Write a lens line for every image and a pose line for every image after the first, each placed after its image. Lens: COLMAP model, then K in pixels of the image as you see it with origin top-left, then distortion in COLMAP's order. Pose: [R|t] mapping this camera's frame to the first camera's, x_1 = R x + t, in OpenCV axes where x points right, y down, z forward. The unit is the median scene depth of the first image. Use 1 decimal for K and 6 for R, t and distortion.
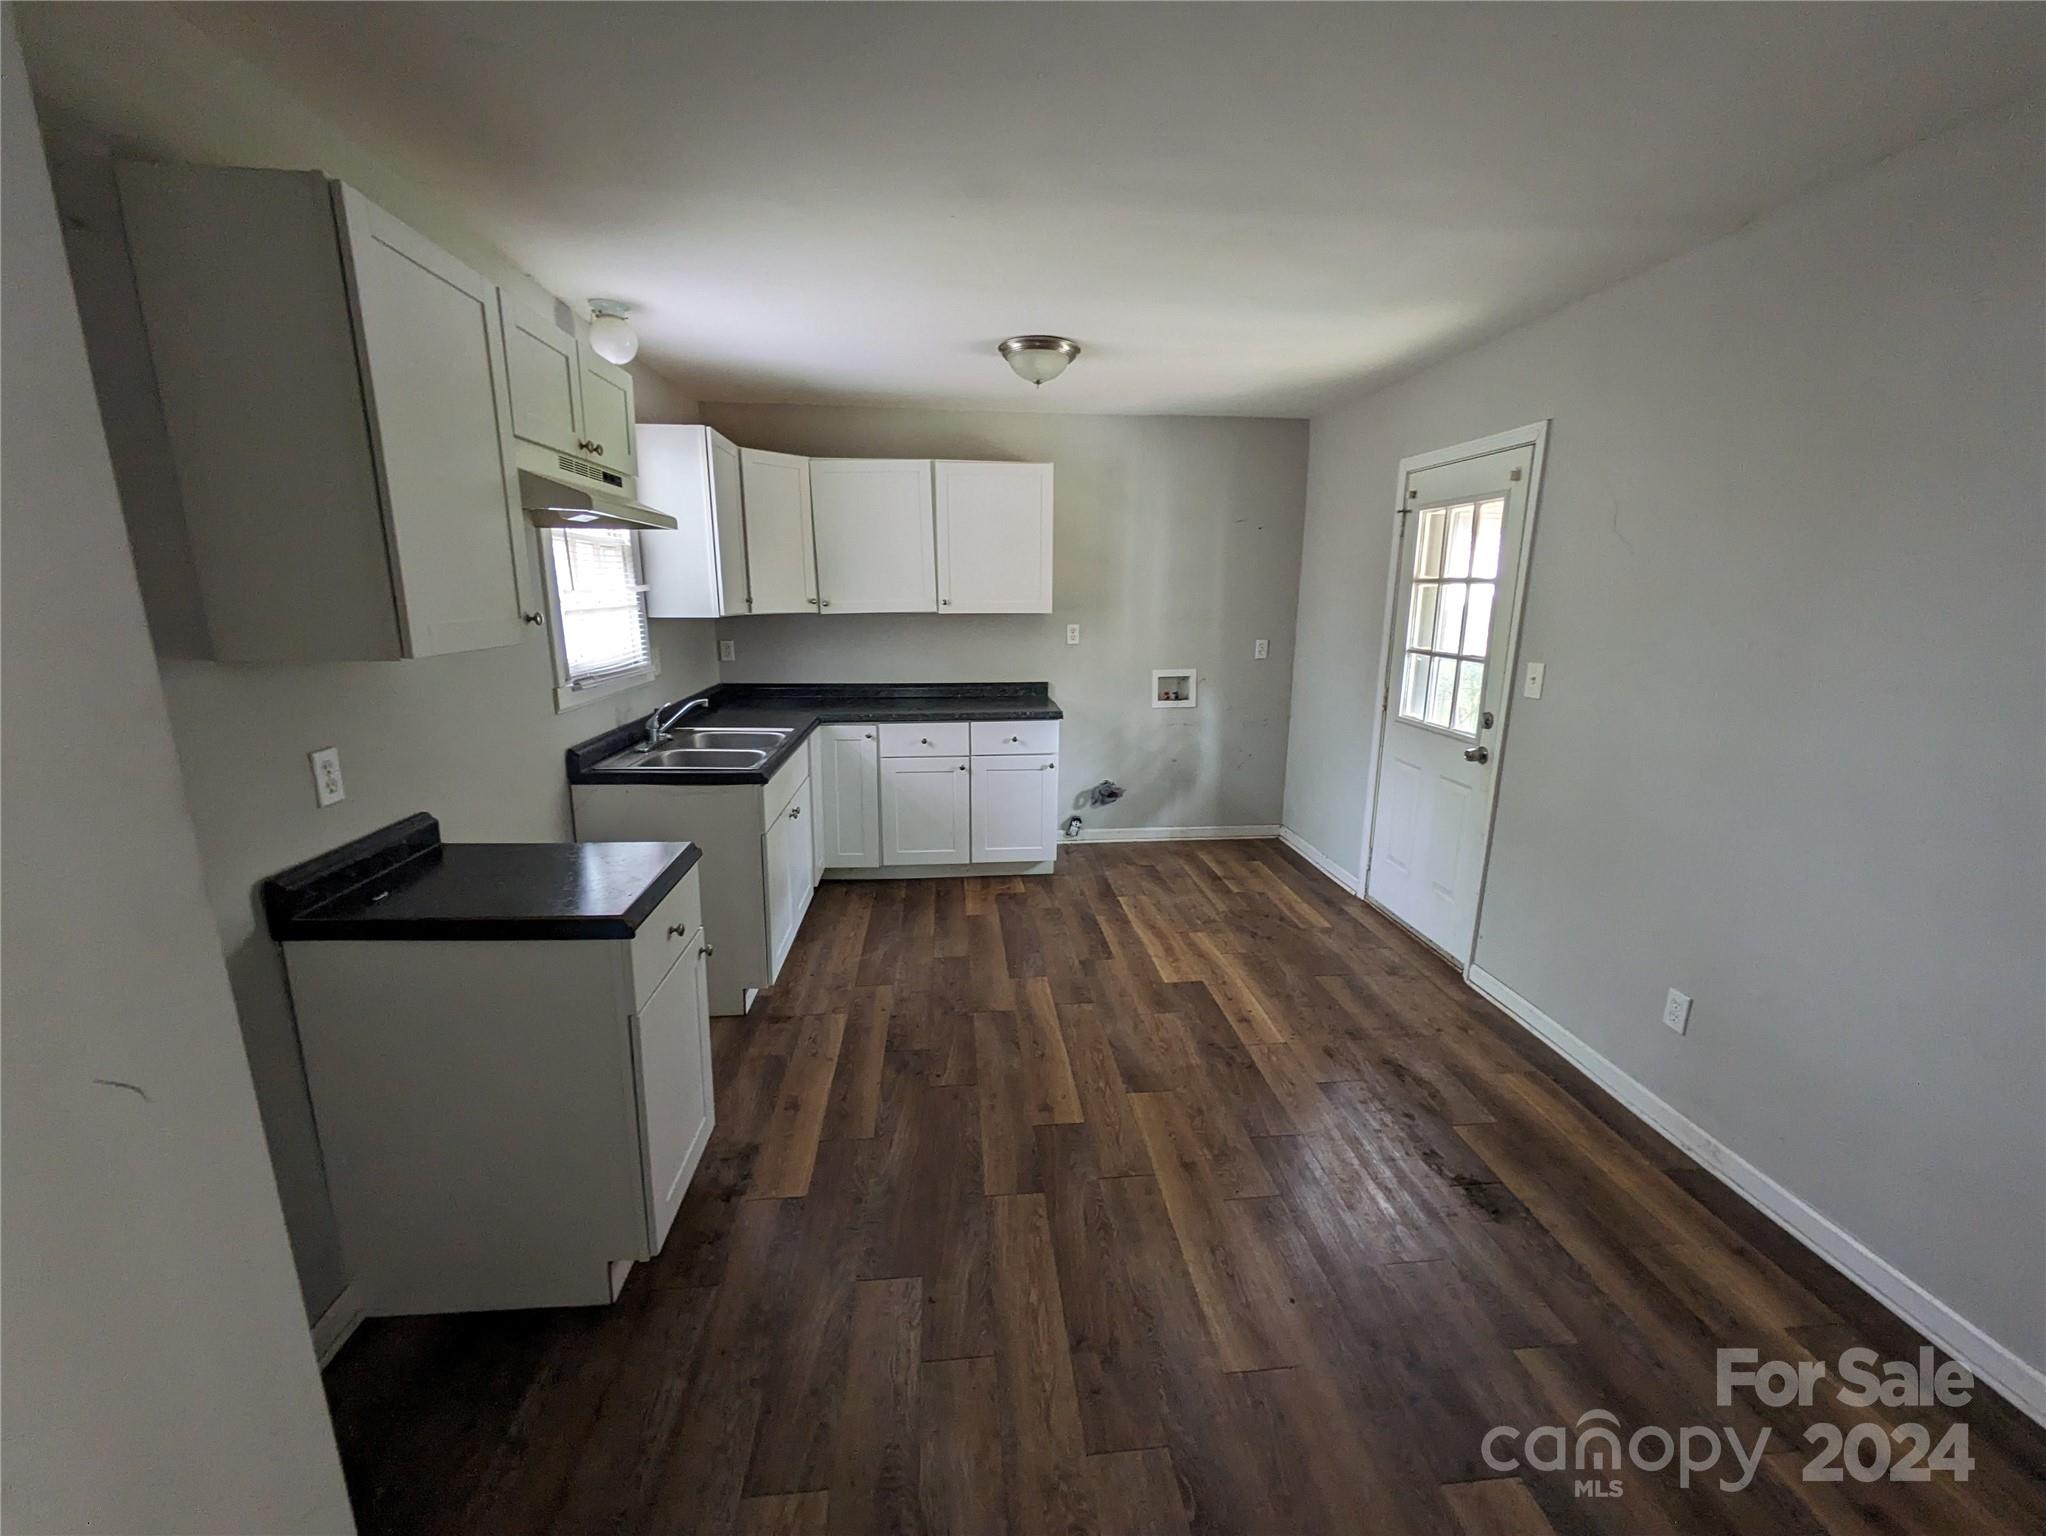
lens RADIAL K [[815.2, 0, 1025.4], [0, 815.2, 763.3], [0, 0, 1]] dist [-0.000698, 0.003251]
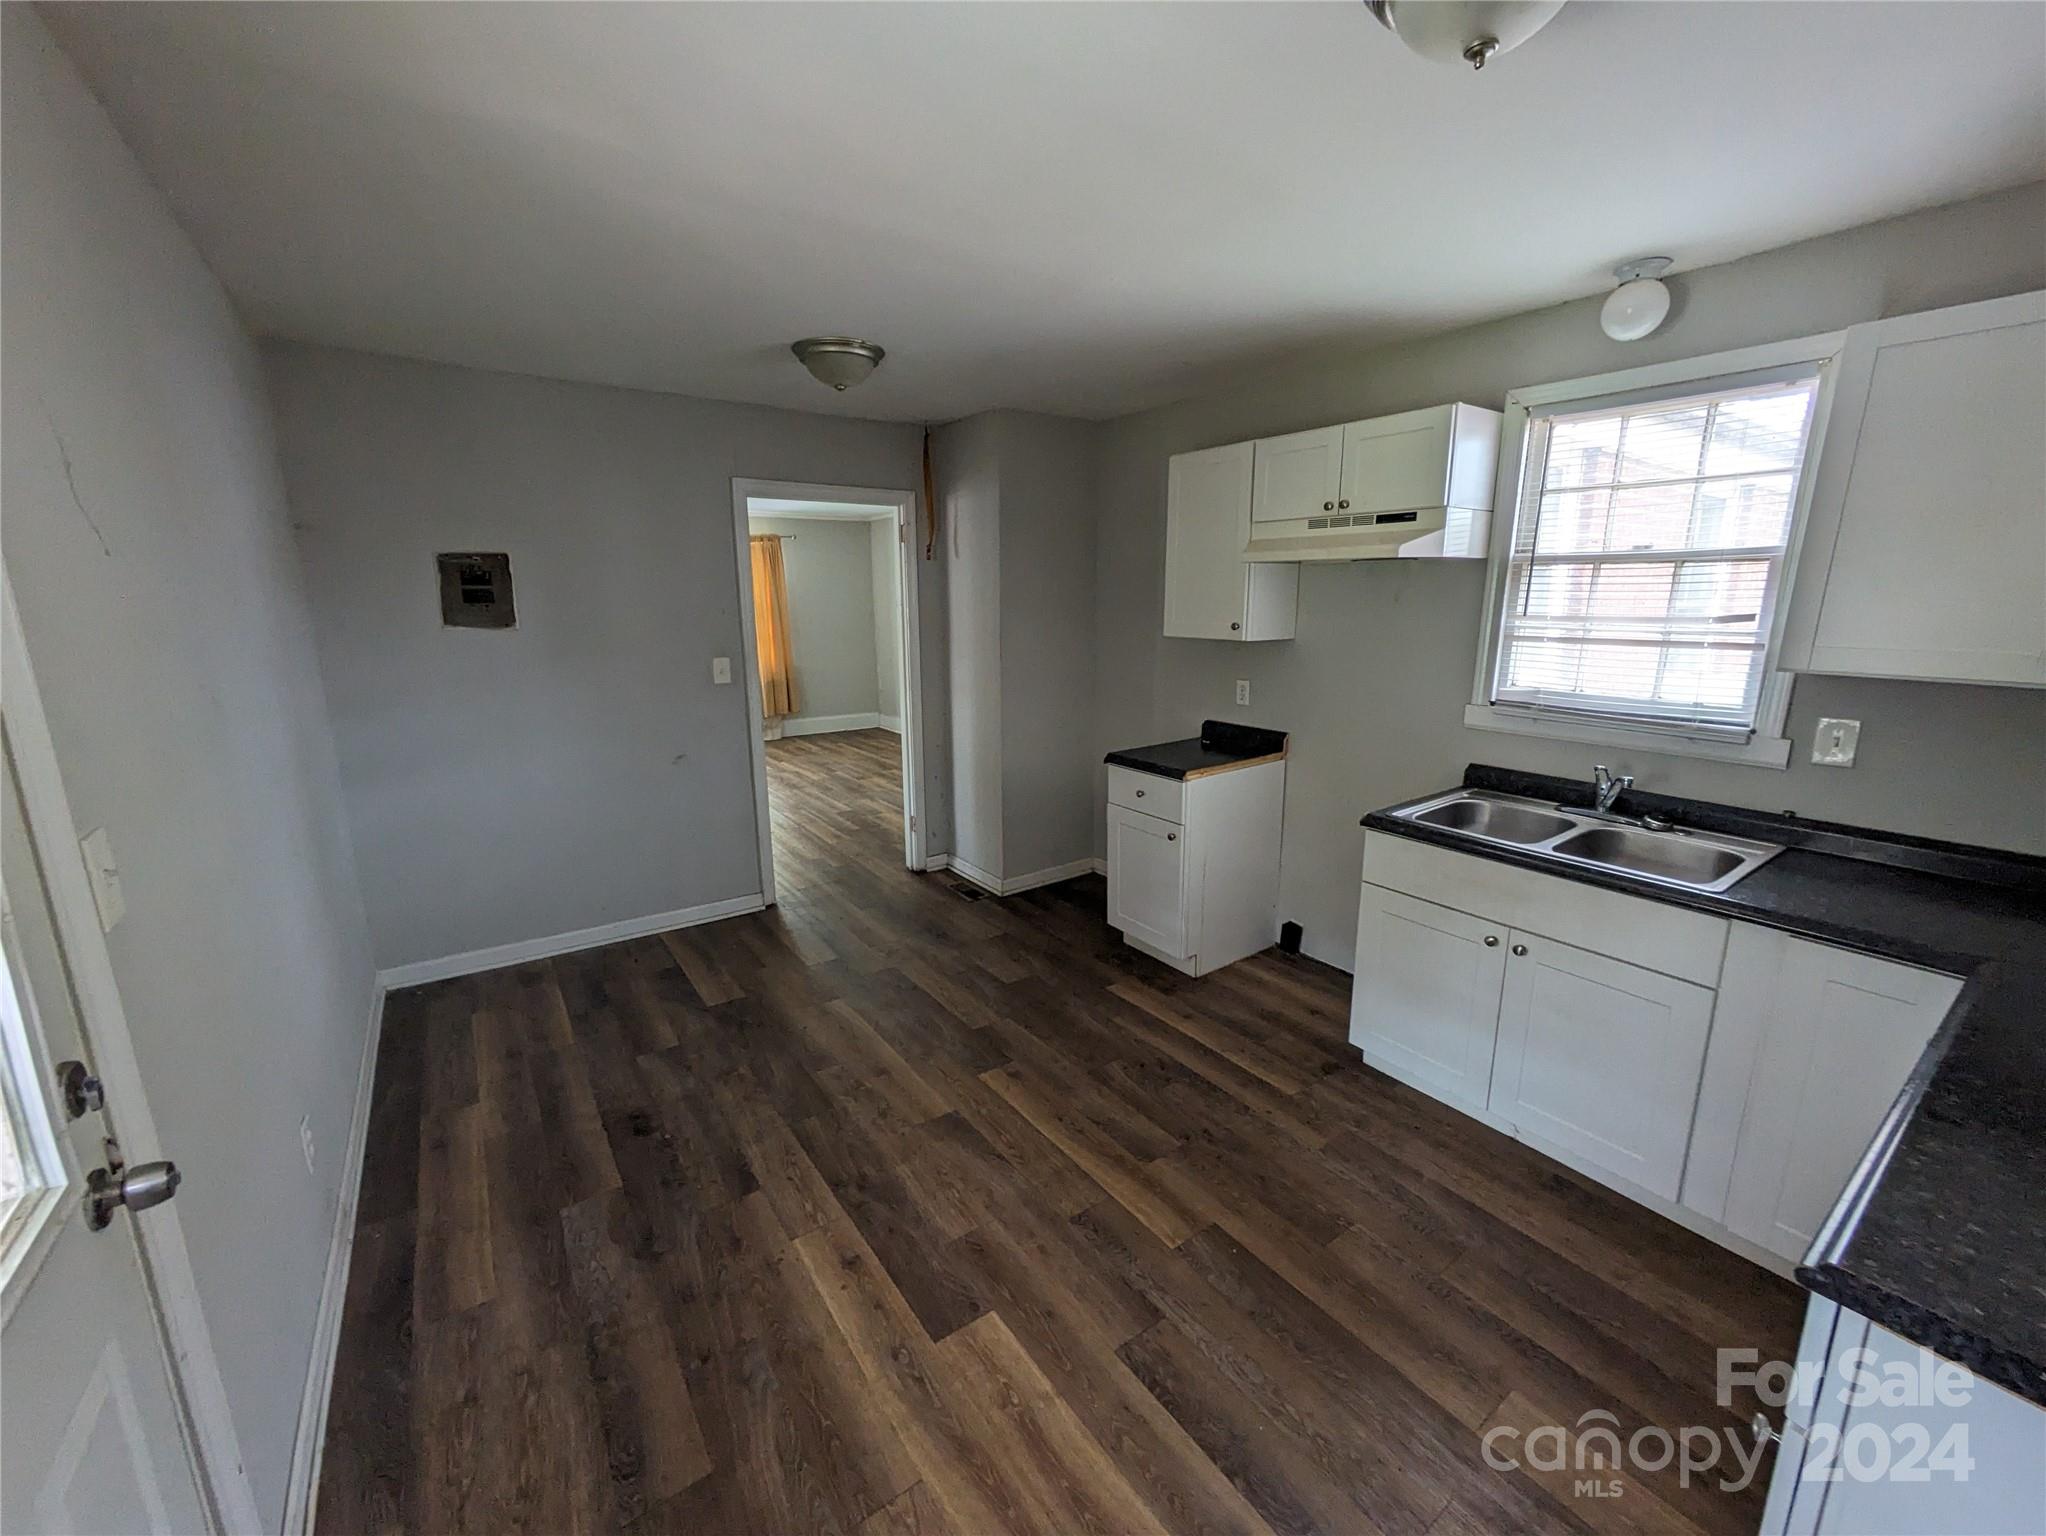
lens RADIAL K [[811.7, 0, 1025.0], [0, 811.7, 764.7], [0, 0, 1]] dist [0.000905, 0.000546]
pose [[-0.868500, 0.095339, -0.486434, 0.442378], [-0.111752, 0.918406, 0.379529, -0.336171], [0.482928, 0.383981, -0.786981, 1.480081]]
